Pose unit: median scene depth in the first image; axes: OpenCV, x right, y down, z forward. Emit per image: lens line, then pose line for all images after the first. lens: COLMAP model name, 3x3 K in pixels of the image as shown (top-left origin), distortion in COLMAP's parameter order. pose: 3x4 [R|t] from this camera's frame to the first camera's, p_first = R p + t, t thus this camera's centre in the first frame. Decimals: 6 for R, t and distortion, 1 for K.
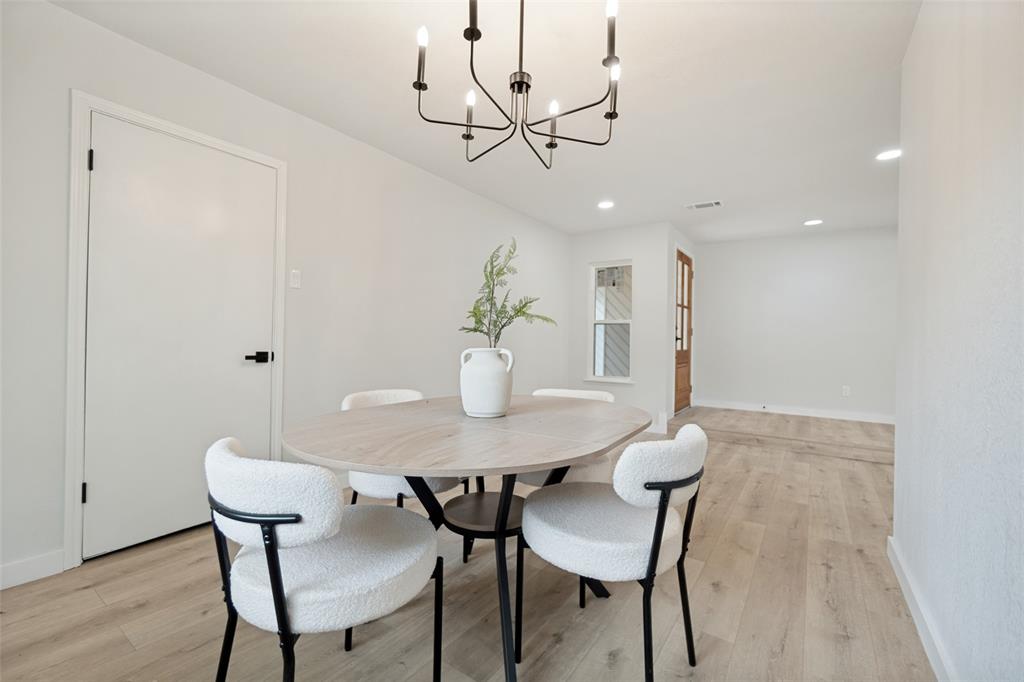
lens RADIAL K [[436.3, 0, 507.6], [0, 436.3, 342.9], [0, 0, 1]] dist [-0.008951, 0.002062]
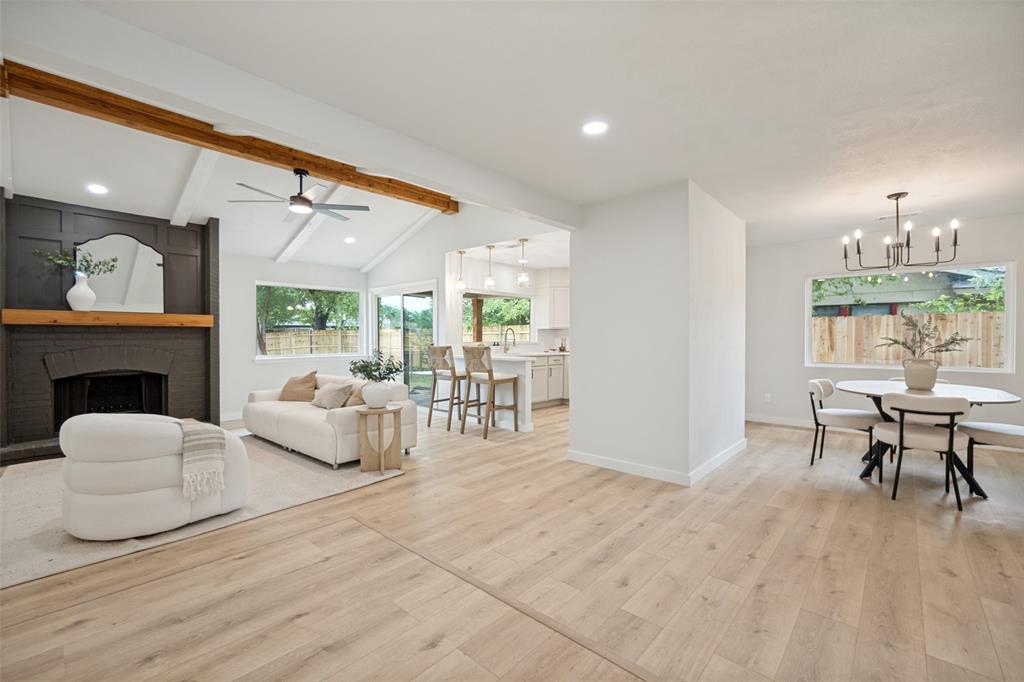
lens RADIAL K [[436.3, 0, 509.7], [0, 436.3, 341.8], [0, 0, 1]] dist [-0.008951, 0.002062]
pose [[-0.992816, -0.018018, 0.118291, 1.142427], [-0.016891, 0.999802, 0.010527, -0.040758], [-0.118457, 0.008453, -0.992923, 2.238997]]
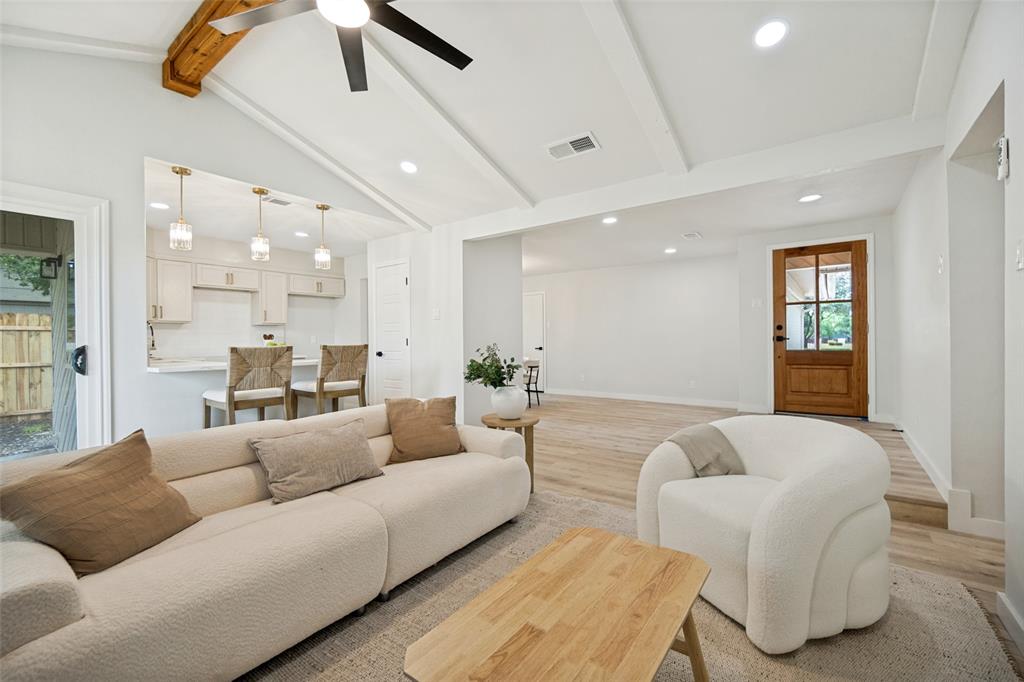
lens RADIAL K [[436.3, 0, 502.8], [0, 436.3, 339.0], [0, 0, 1]] dist [-0.008951, 0.002062]
pose [[-0.035823, -0.017913, -0.999198, 2.957553], [0.009420, 0.999789, -0.018262, 0.016064], [0.999314, -0.010066, -0.035647, 0.824148]]
